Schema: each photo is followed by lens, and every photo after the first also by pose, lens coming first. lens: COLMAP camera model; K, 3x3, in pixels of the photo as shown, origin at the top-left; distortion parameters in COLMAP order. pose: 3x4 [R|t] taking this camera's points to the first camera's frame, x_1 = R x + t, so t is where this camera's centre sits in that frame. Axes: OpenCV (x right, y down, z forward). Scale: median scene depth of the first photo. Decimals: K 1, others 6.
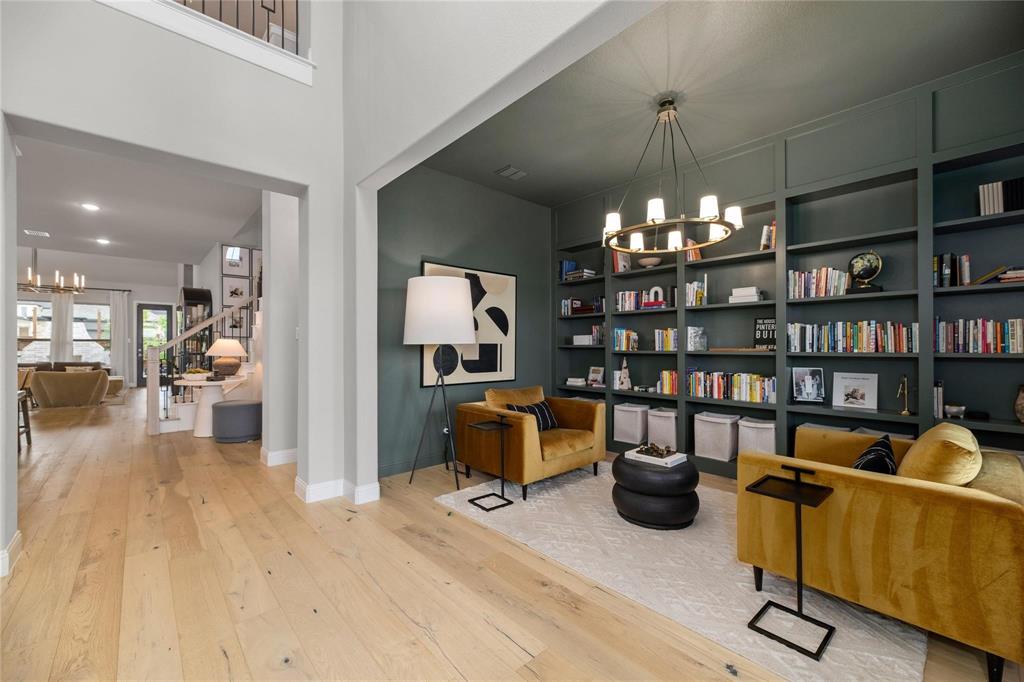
lens RADIAL K [[414.4, 0, 513.9], [0, 414.4, 348.4], [0, 0, 1]] dist [-0.001118, -0.000002]
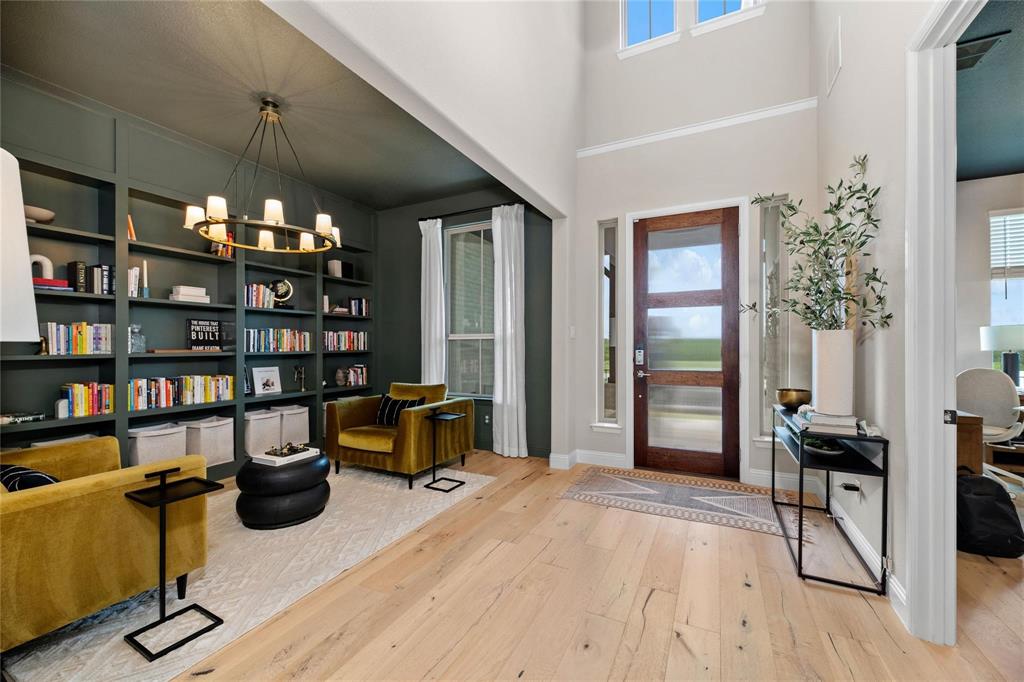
lens RADIAL K [[414.4, 0, 513.9], [0, 414.4, 348.4], [0, 0, 1]] dist [-0.001118, -0.000002]
pose [[-0.369450, -0.001770, 0.929249, -0.688454], [0.011116, 0.999918, 0.006324, -0.000762], [-0.929184, 0.012666, -0.369401, 0.734757]]
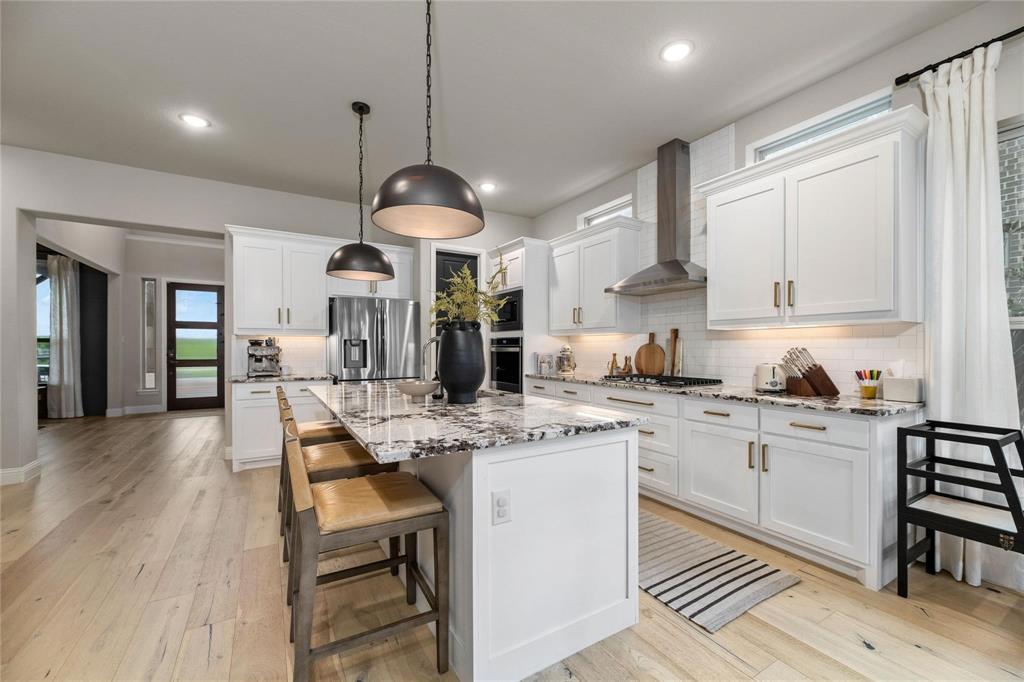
lens RADIAL K [[407.8, 0, 514.1], [0, 407.8, 345.0], [0, 0, 1]] dist [0.000740, 0.000021]
pose [[-0.981672, 0.003228, 0.190550, -1.808133], [0.004206, 0.999980, 0.004729, -0.011693], [-0.190531, 0.005443, -0.981666, 1.645818]]
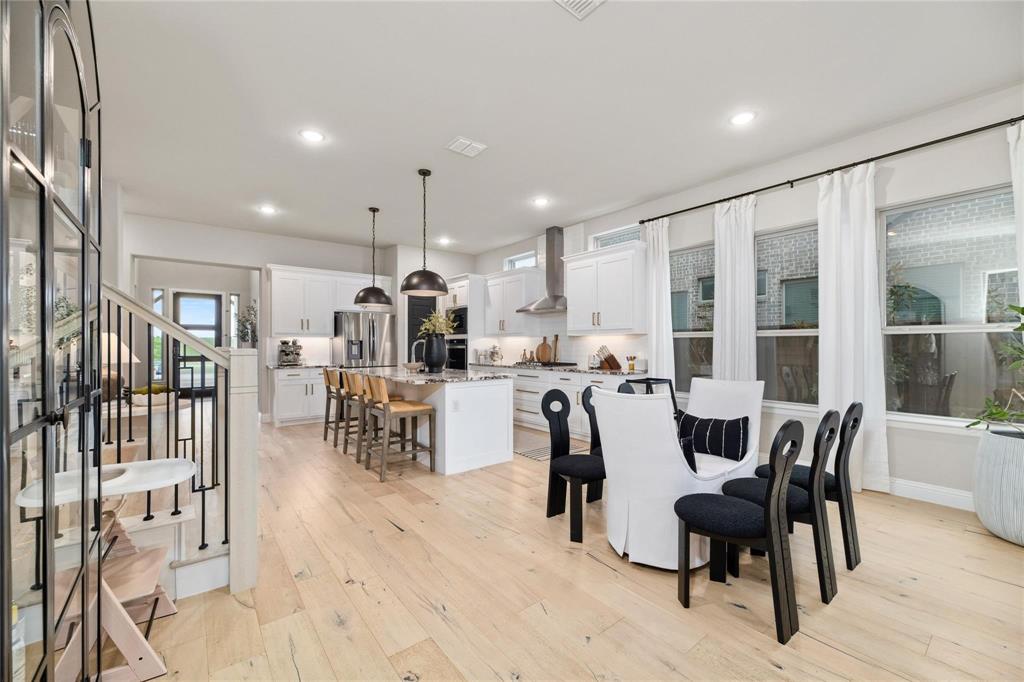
lens RADIAL K [[407.8, 0, 514.1], [0, 407.8, 345.0], [0, 0, 1]] dist [0.000740, 0.000021]
pose [[-0.997697, 0.002720, 0.067771, -1.940977], [0.003521, 0.999925, 0.011698, -0.021571], [-0.067734, 0.011910, -0.997632, 2.291619]]
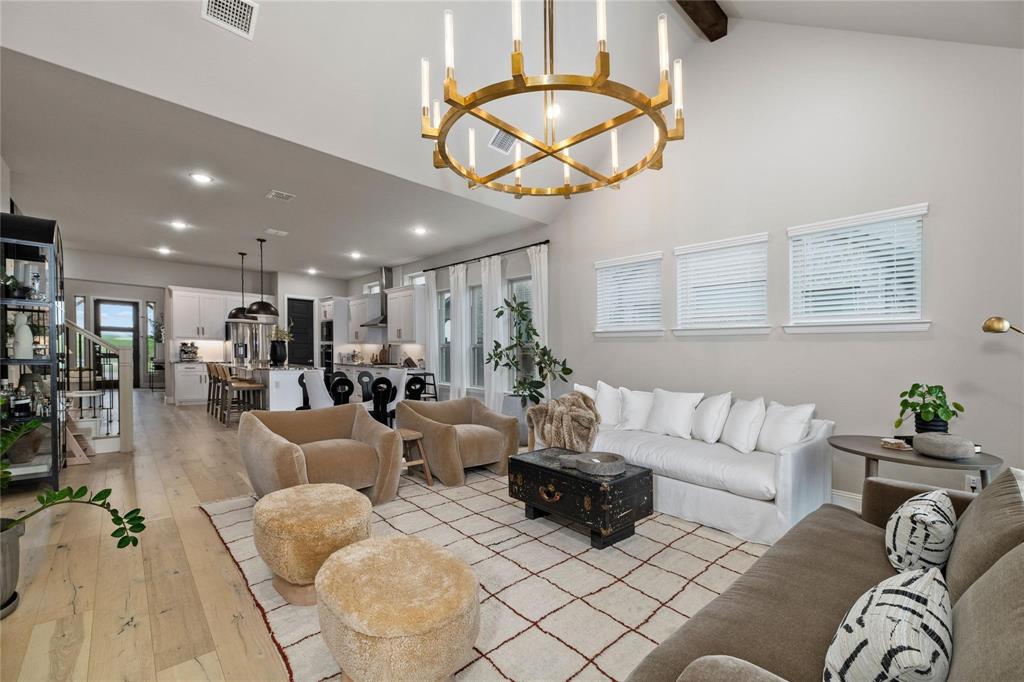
lens RADIAL K [[436.0, 0, 532.0], [0, 436.0, 370.8], [0, 0, 1]] dist [-0.001331, -0.000283]
pose [[-0.999573, -0.018930, -0.022256, -2.764210], [-0.020061, 0.998459, 0.051743, -0.031493], [0.021242, 0.052168, -0.998412, 3.139958]]
